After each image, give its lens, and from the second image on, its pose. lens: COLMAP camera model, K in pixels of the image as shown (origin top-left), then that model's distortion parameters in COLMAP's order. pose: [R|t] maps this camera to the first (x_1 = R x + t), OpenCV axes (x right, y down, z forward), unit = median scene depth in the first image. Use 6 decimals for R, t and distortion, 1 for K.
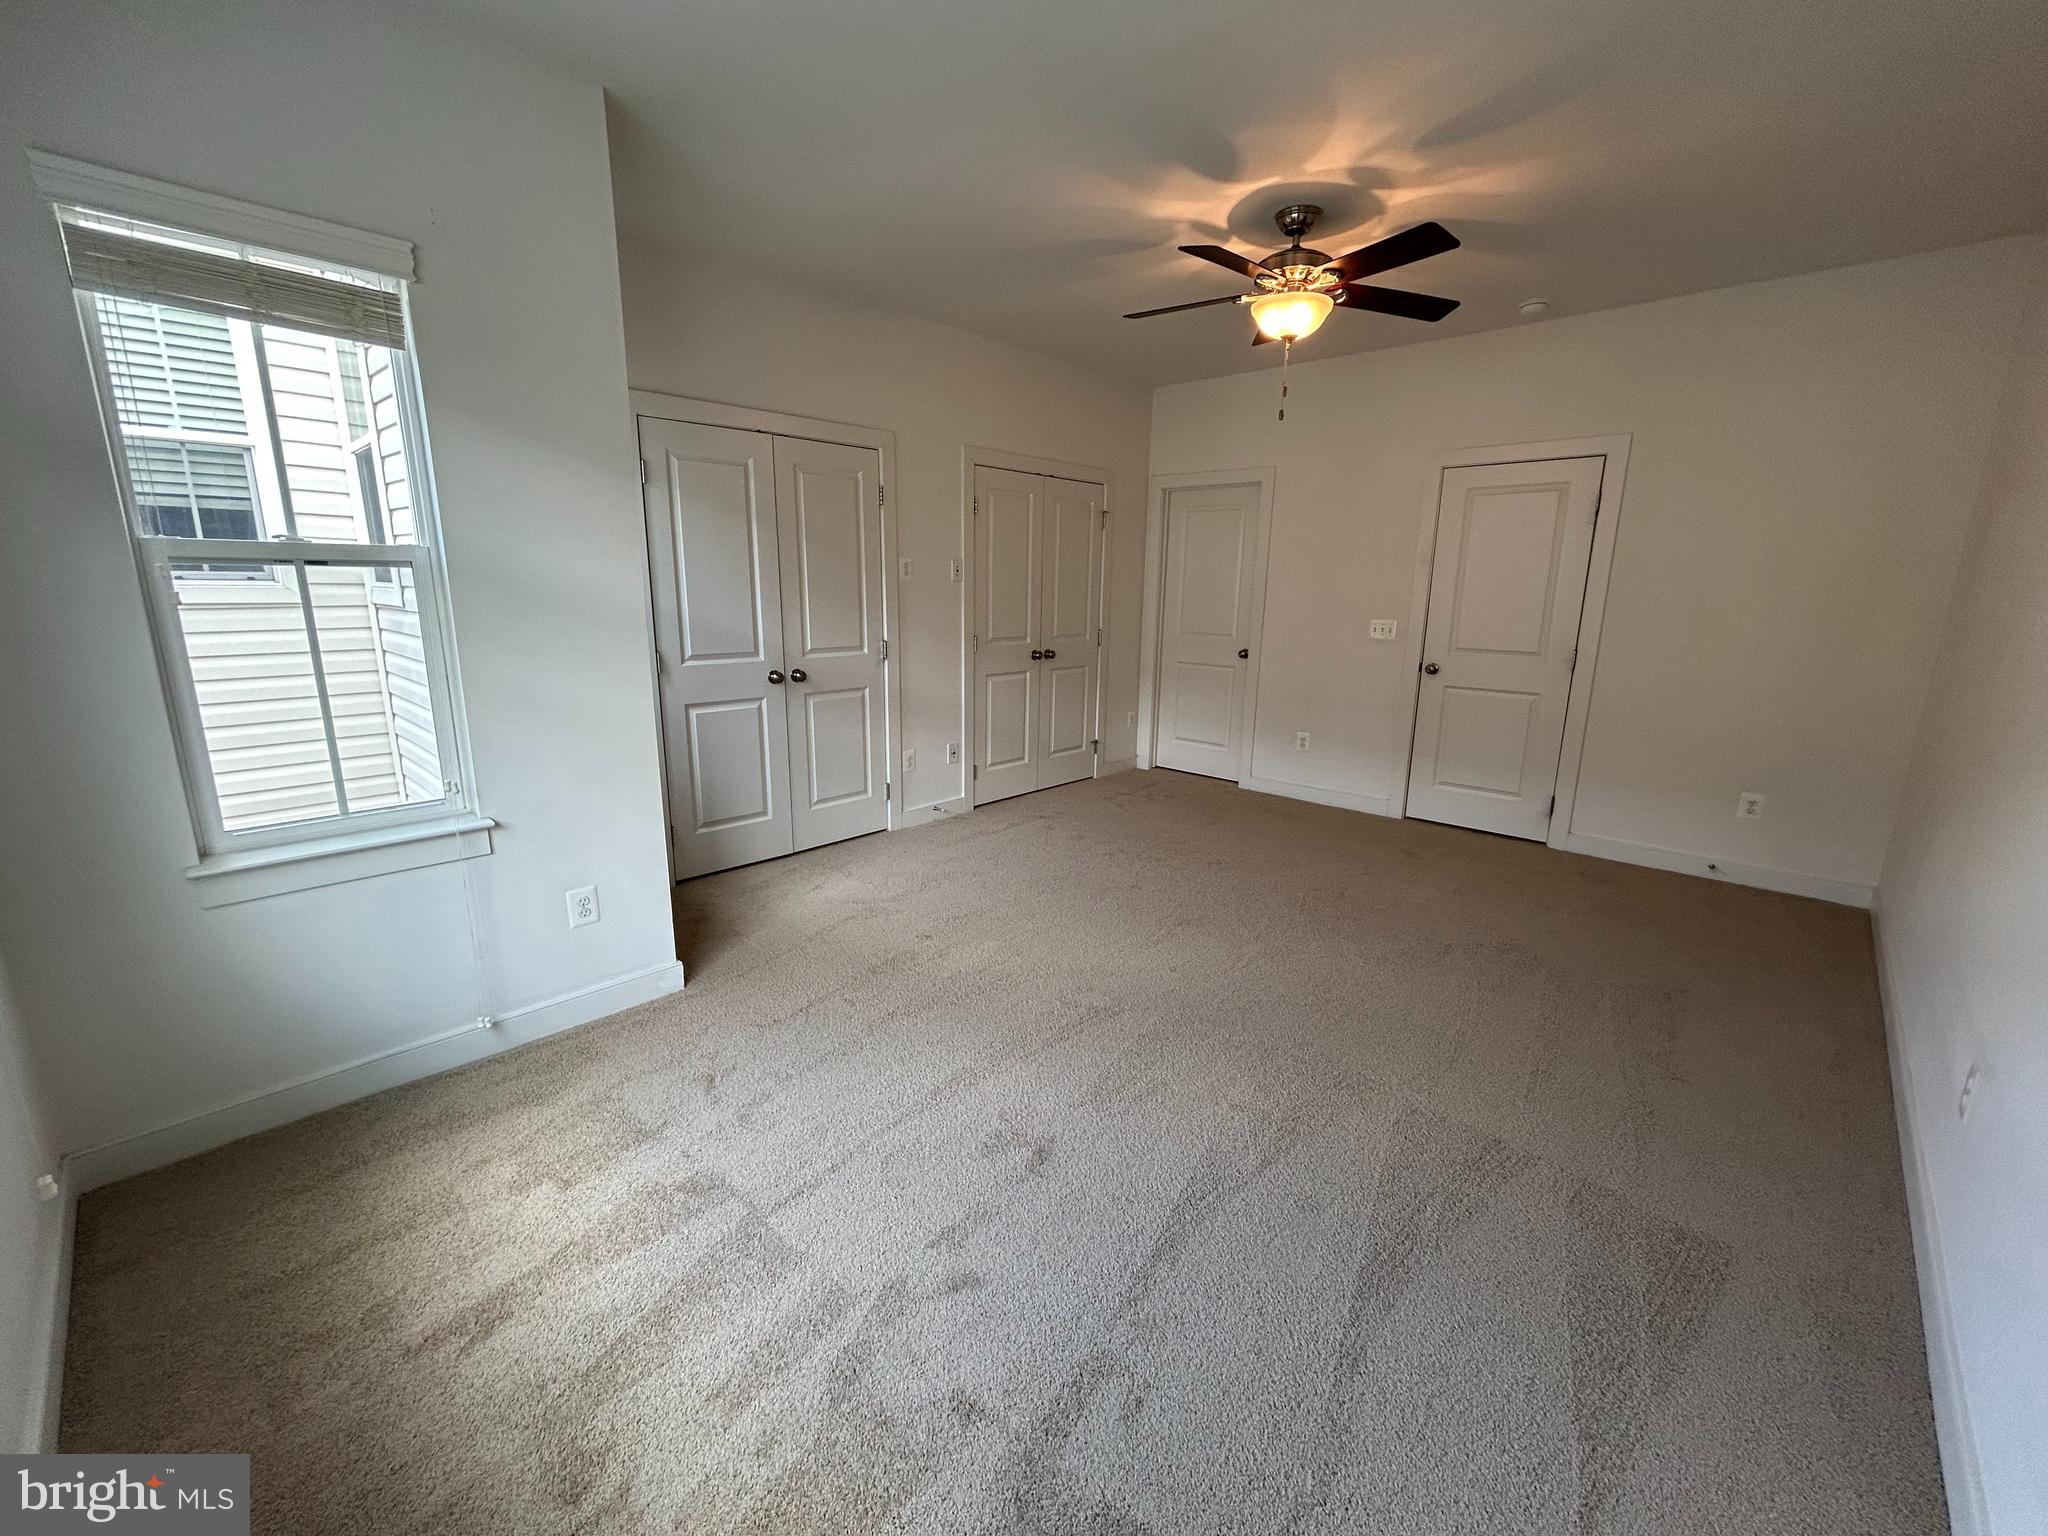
lens RADIAL K [[827.7, 0, 1024.0], [0, 827.7, 768.0], [0, 0, 1]] dist [-0.001133, 0.000182]
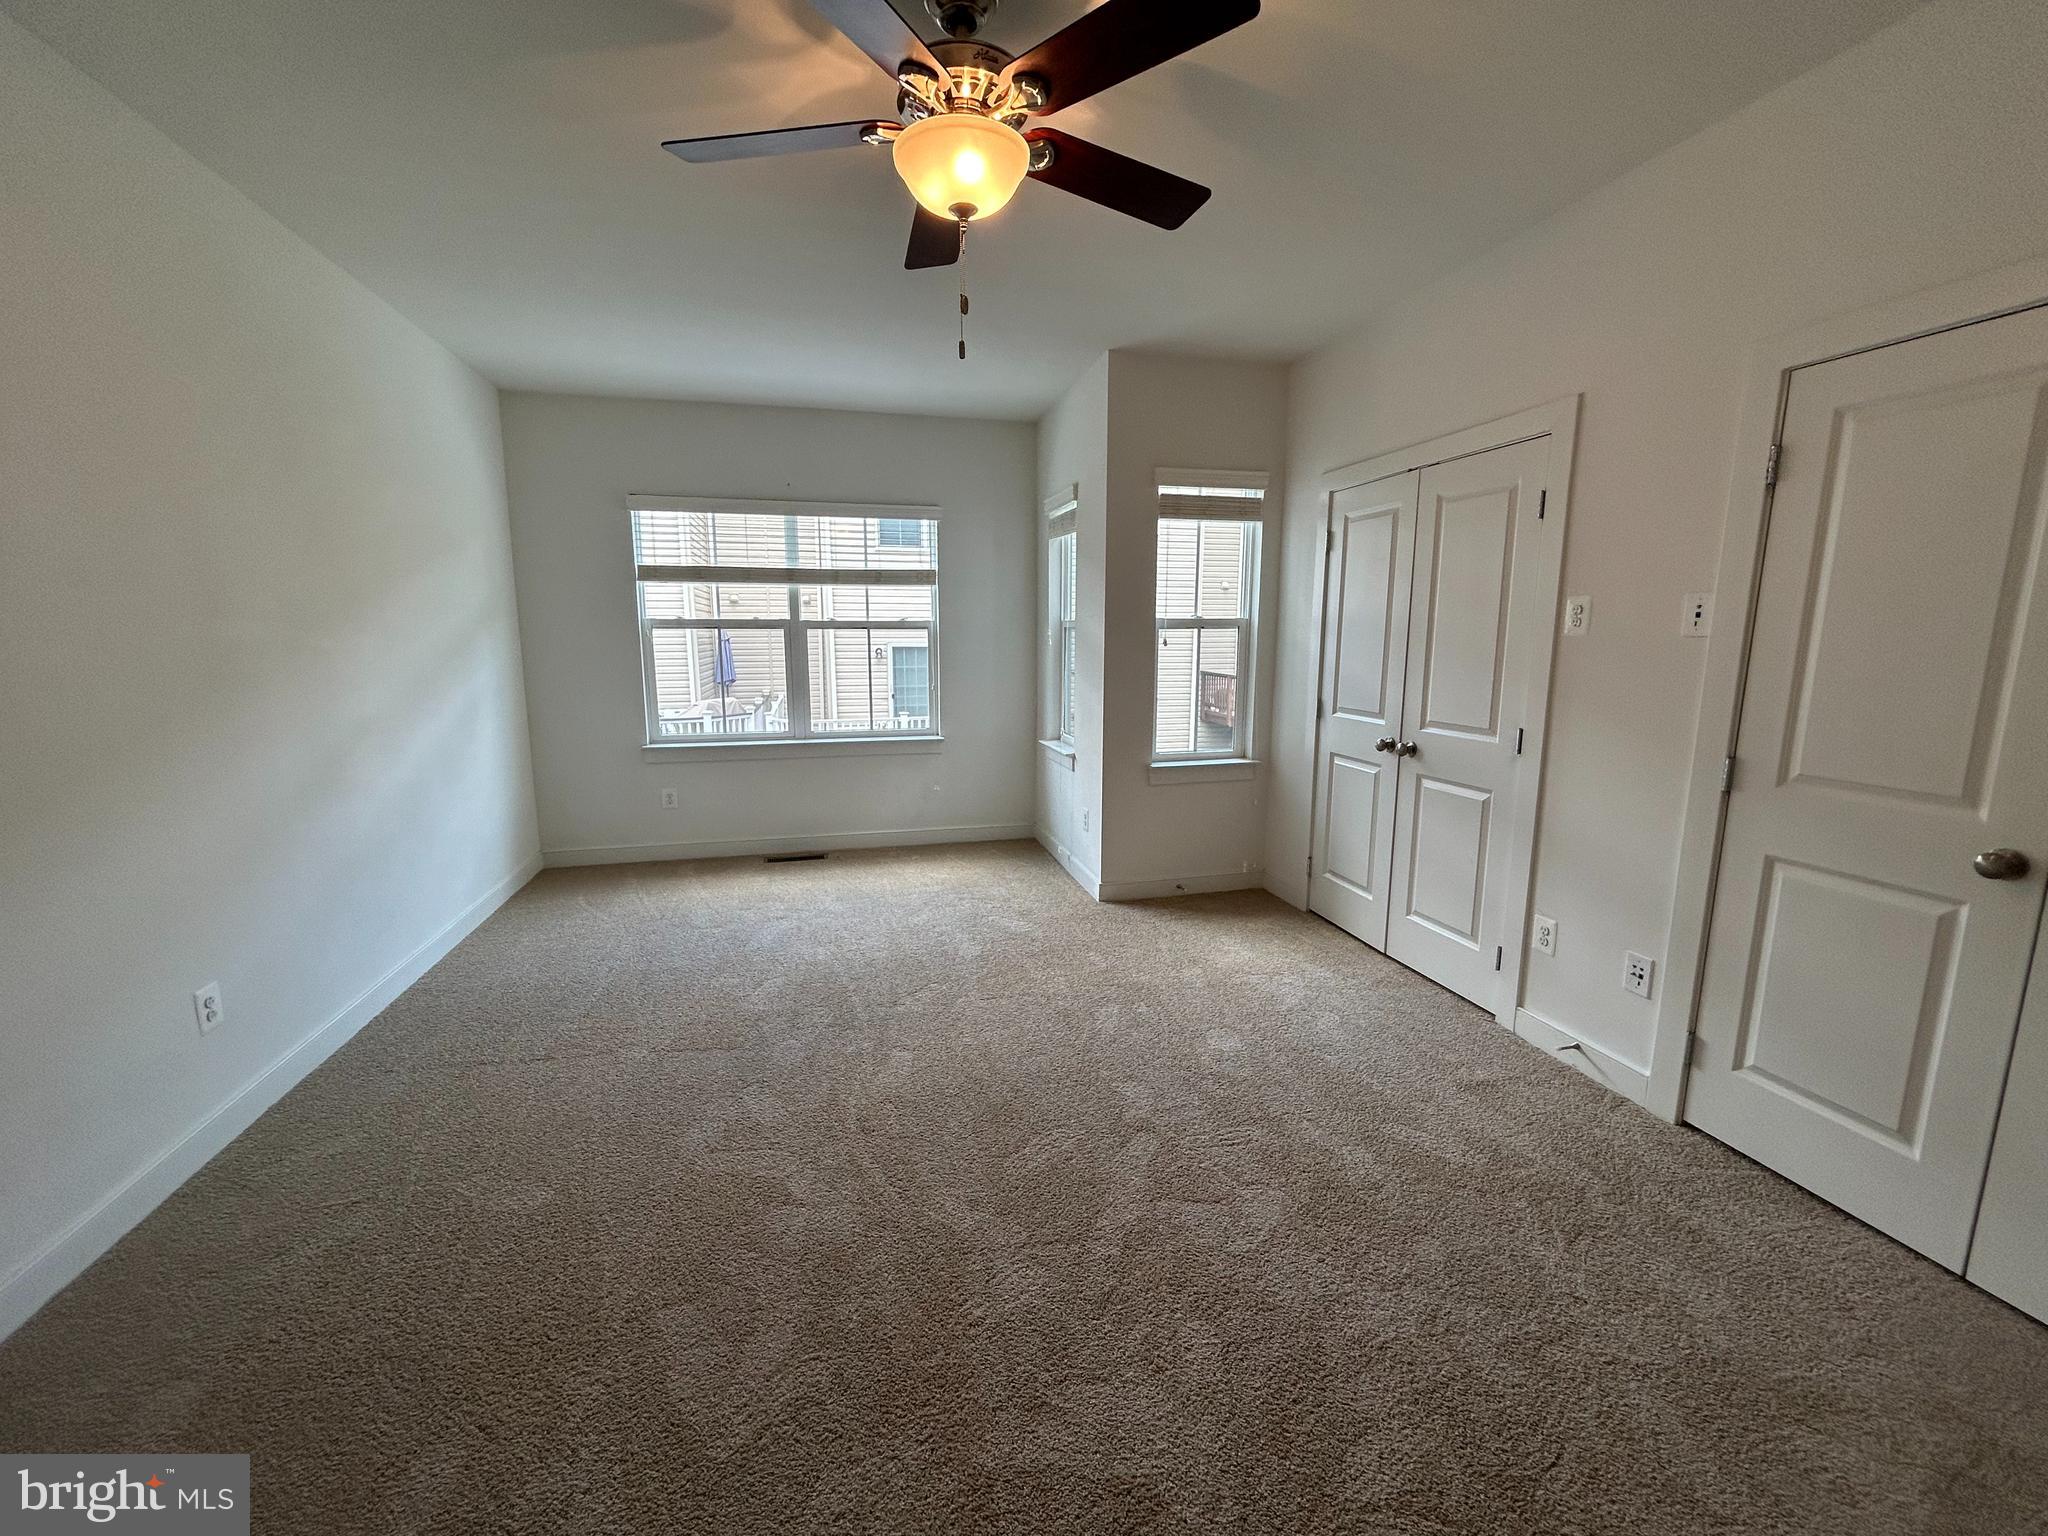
lens RADIAL K [[827.7, 0, 1024.0], [0, 827.7, 768.0], [0, 0, 1]] dist [-0.001133, 0.000182]
pose [[-0.546104, 0.127276, -0.827993, 0.636089], [-0.189589, 0.943969, 0.270146, -0.248203], [0.815982, 0.304506, -0.491375, 1.112679]]
